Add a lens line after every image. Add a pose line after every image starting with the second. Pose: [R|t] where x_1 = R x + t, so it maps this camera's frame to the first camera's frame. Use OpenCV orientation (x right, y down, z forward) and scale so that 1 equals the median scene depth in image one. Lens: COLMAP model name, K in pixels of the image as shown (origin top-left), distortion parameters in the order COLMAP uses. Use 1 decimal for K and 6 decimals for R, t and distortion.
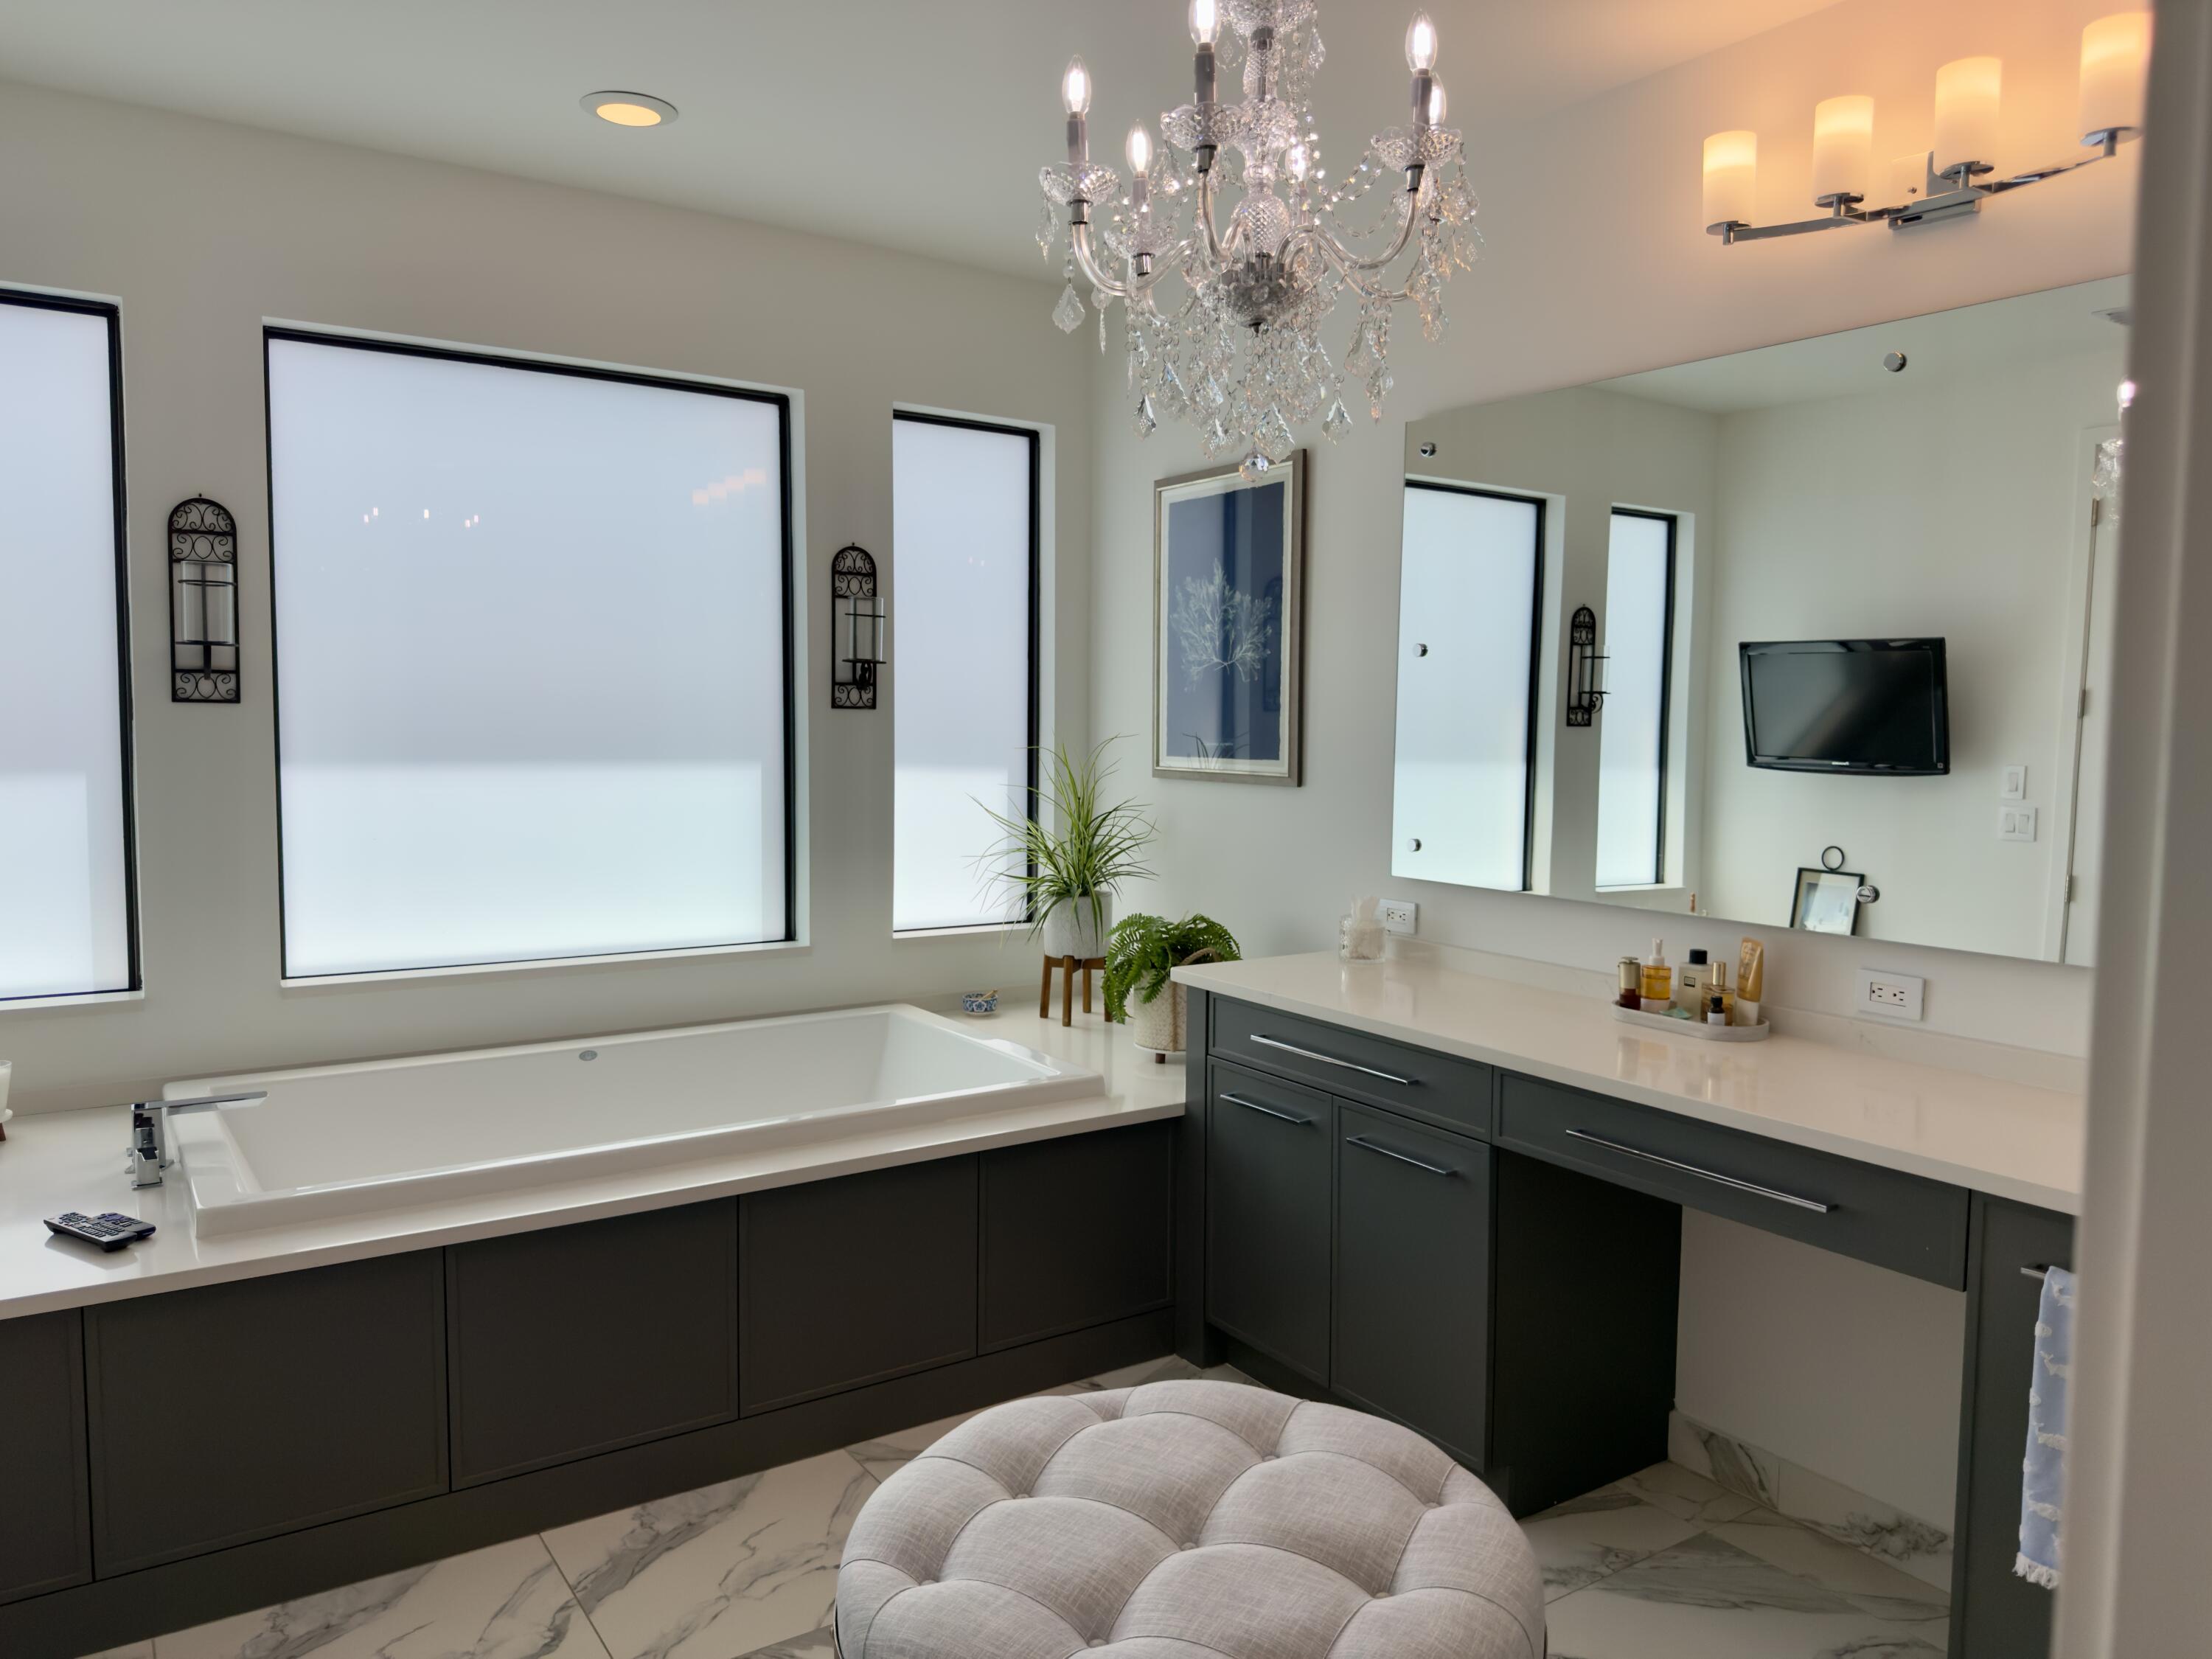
lens RADIAL K [[1562.3, 0, 1107.8], [0, 1562.3, 830.8], [0, 0, 1]] dist [-0.004475, -0.002111]
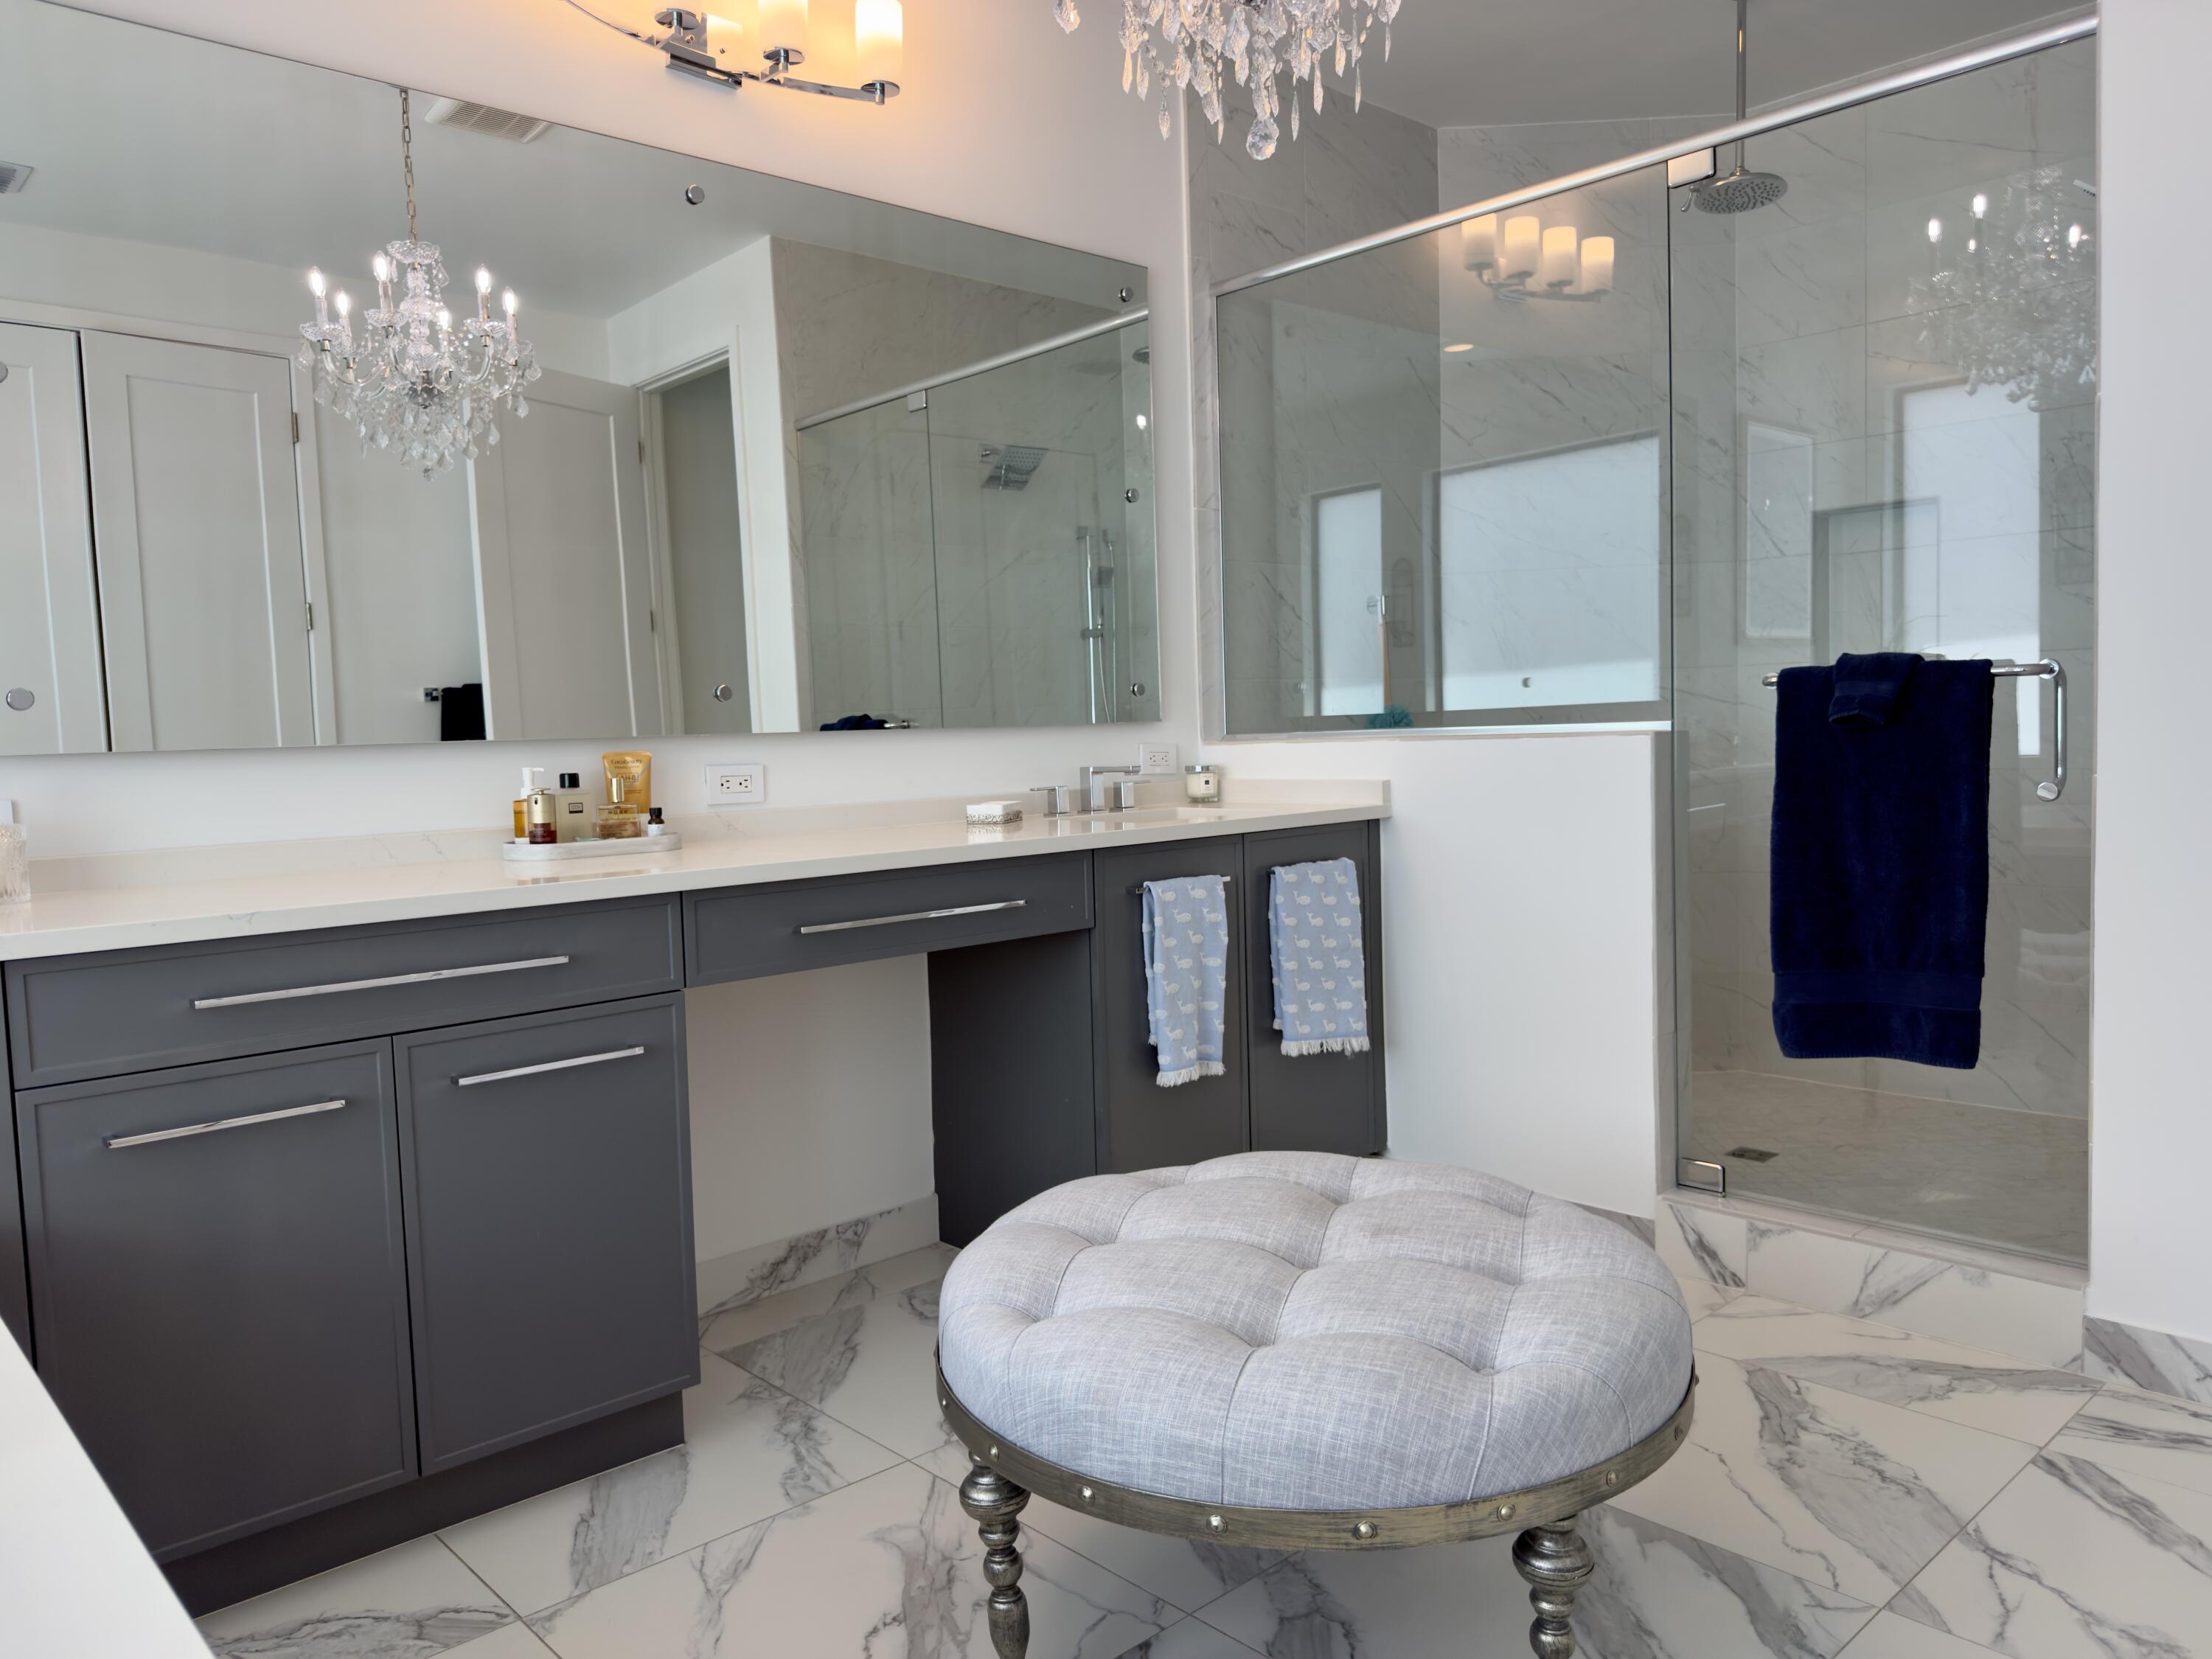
lens RADIAL K [[1562.3, 0, 1106.9], [0, 1562.3, 831.6], [0, 0, 1]] dist [-0.004475, -0.002111]
pose [[-0.158527, -0.073474, 0.984617, -0.622820], [0.104169, 0.990417, 0.090679, 0.065064], [-0.981844, 0.116942, -0.149354, 0.906729]]
